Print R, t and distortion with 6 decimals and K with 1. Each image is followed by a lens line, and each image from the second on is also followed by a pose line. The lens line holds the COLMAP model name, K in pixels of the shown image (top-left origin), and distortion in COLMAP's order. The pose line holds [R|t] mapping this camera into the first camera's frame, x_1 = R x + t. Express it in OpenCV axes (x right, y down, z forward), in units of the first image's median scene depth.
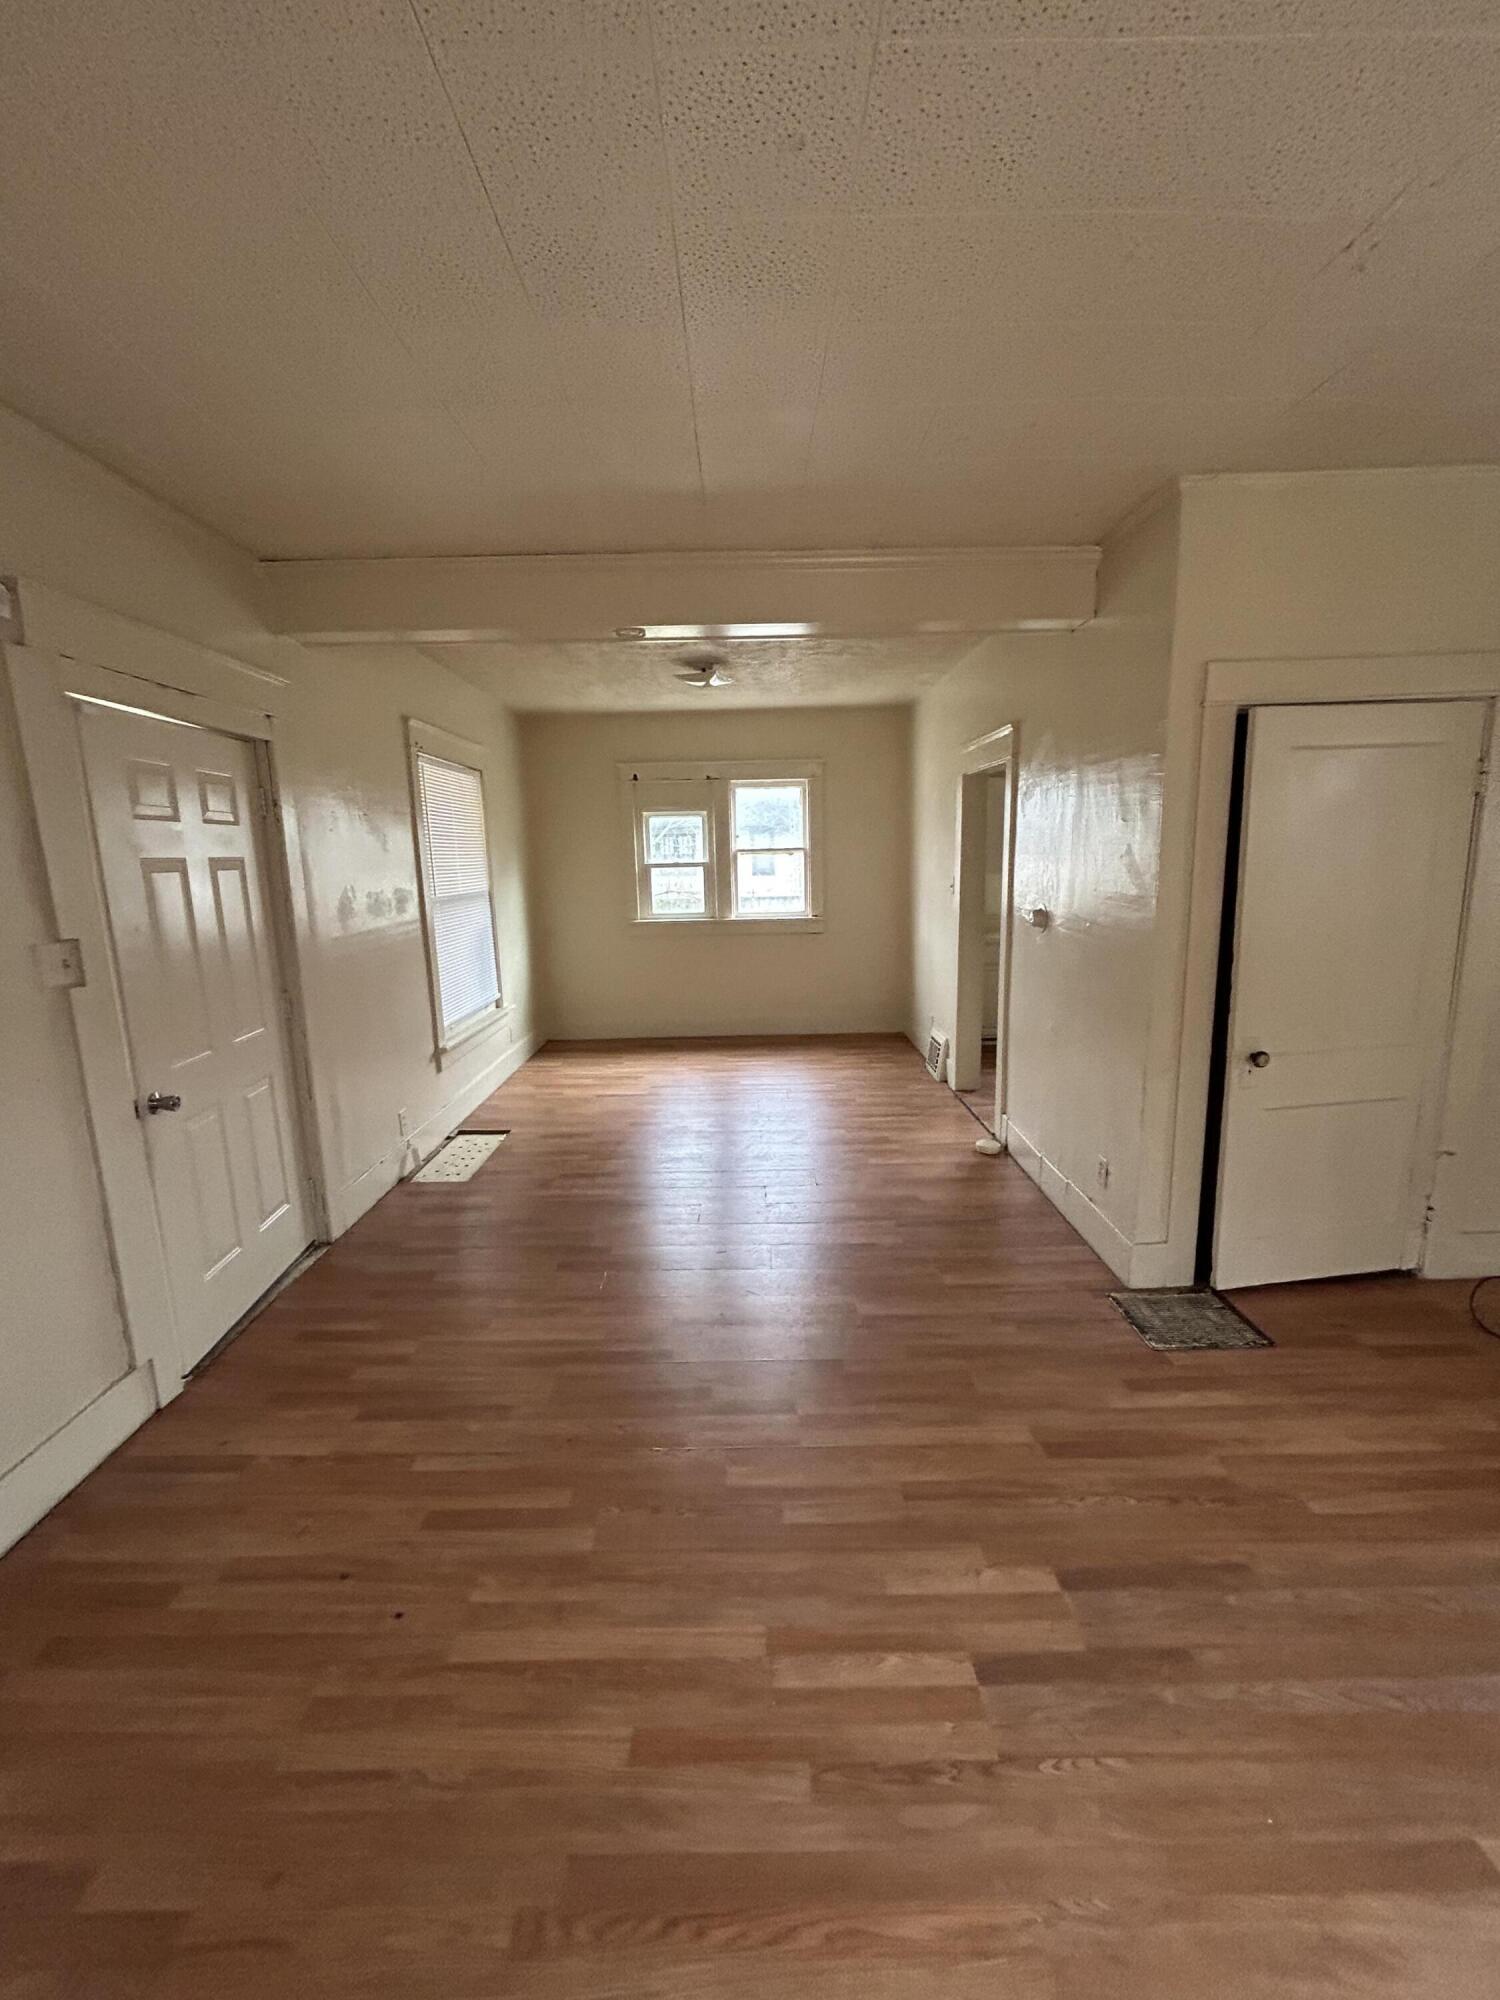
lens RADIAL K [[805.7, 0, 755.0], [0, 805.7, 999.8], [0, 0, 1]] dist [0.001967, 0.002694]
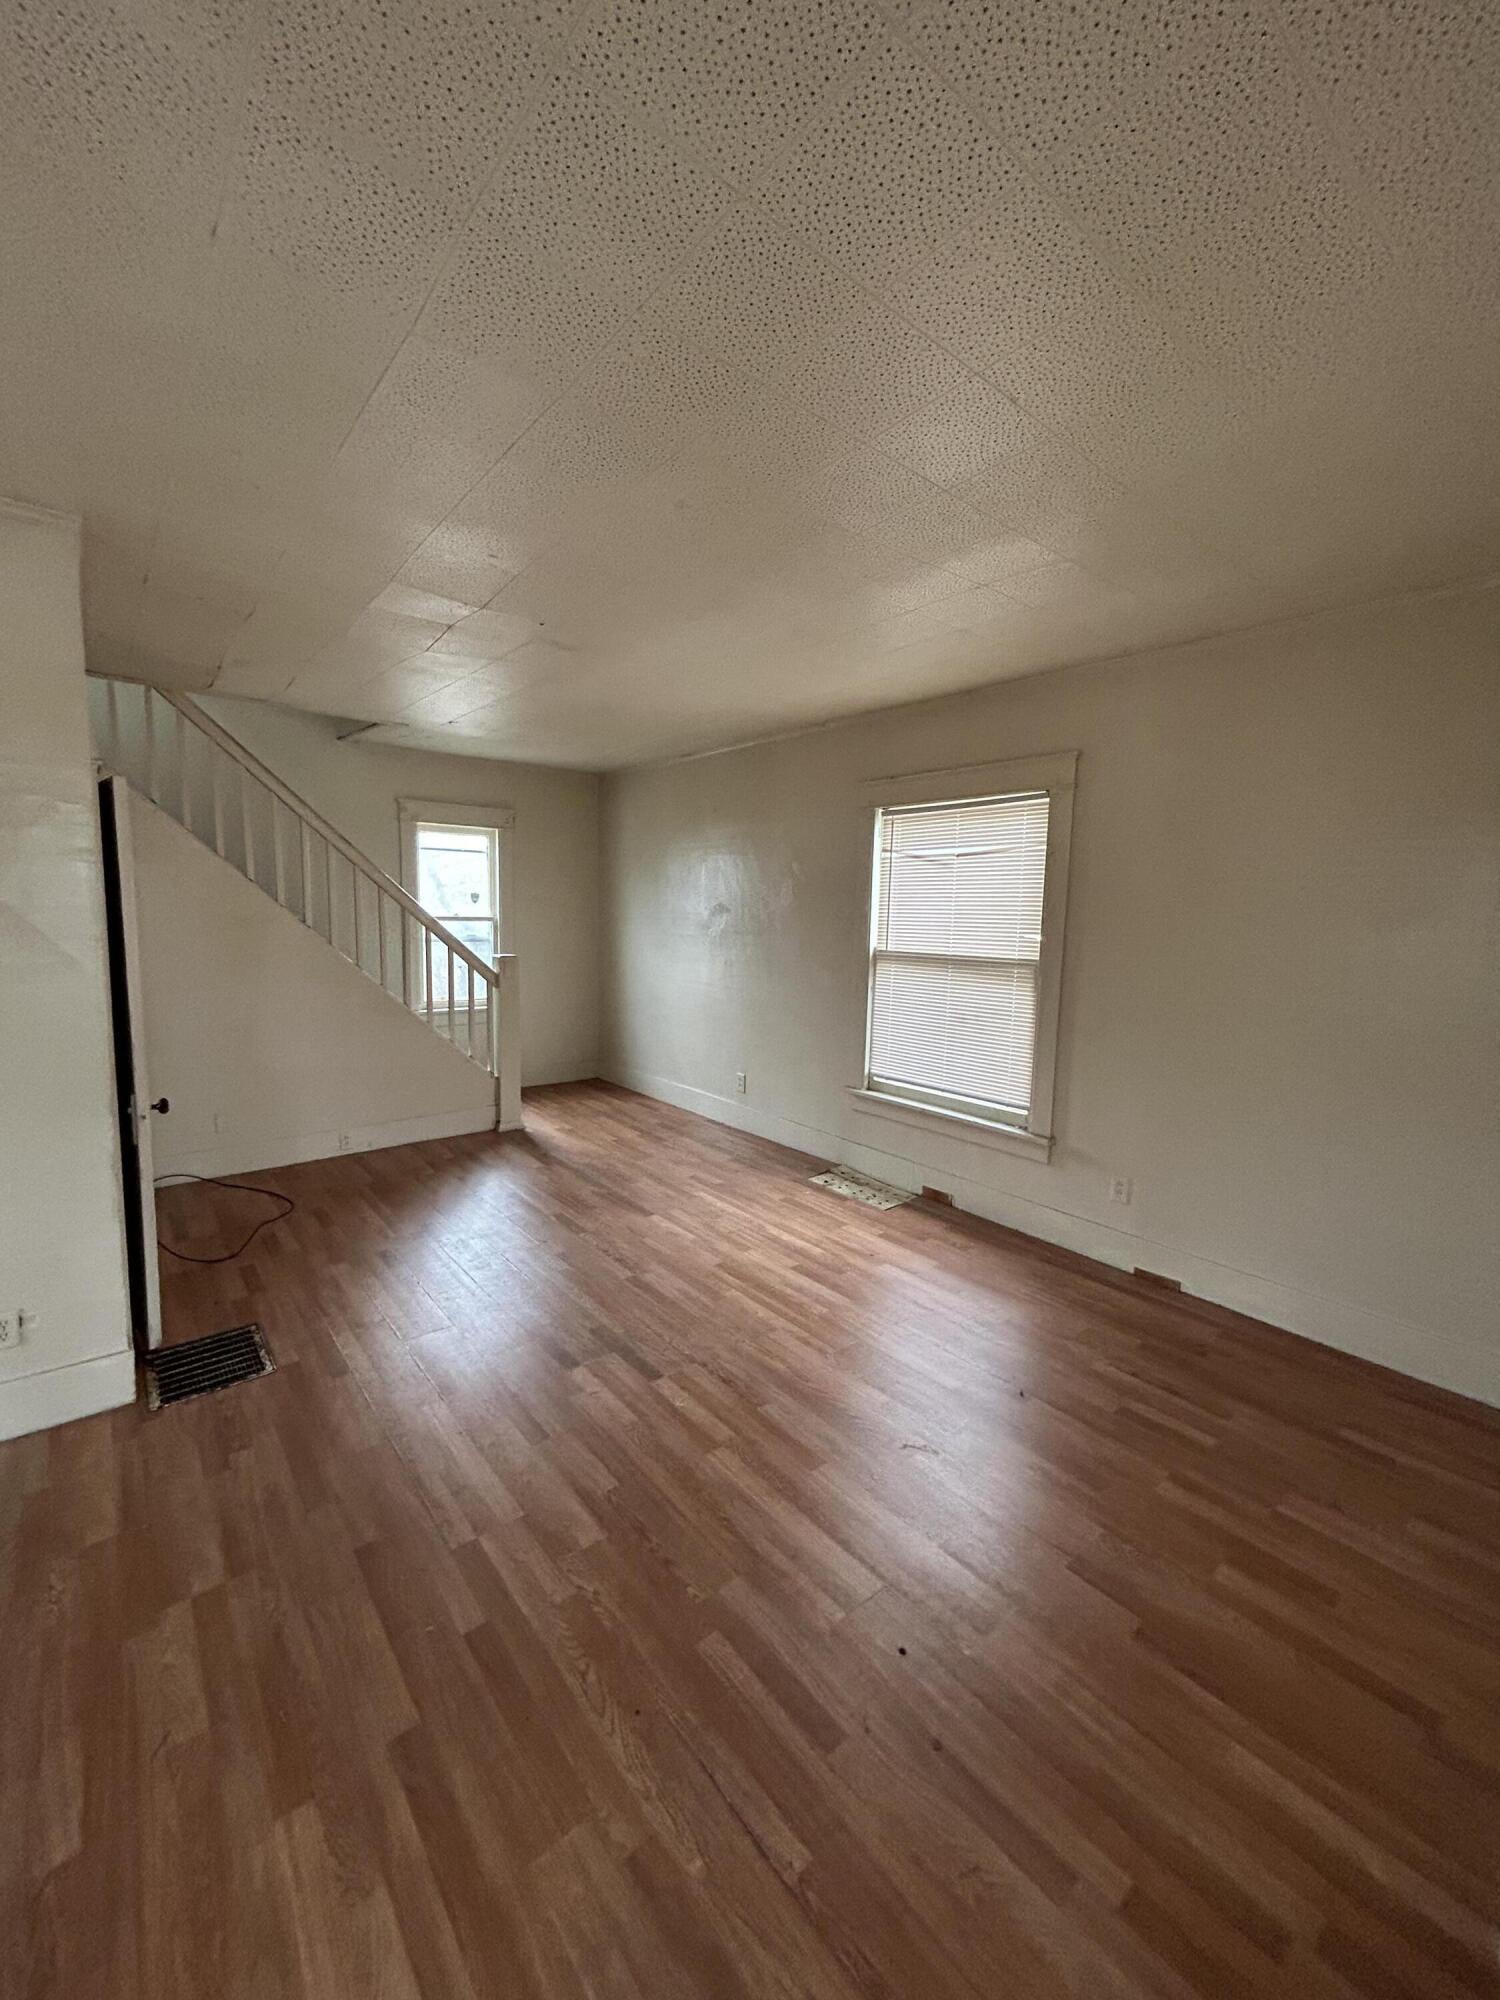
lens RADIAL K [[805.7, 0, 751.3], [0, 805.7, 1004.8], [0, 0, 1]] dist [0.001967, 0.002694]
pose [[-0.634858, -0.072594, 0.769211, -1.136655], [0.132917, 0.970472, 0.201289, -0.280261], [-0.761110, 0.230032, -0.606463, 1.715505]]
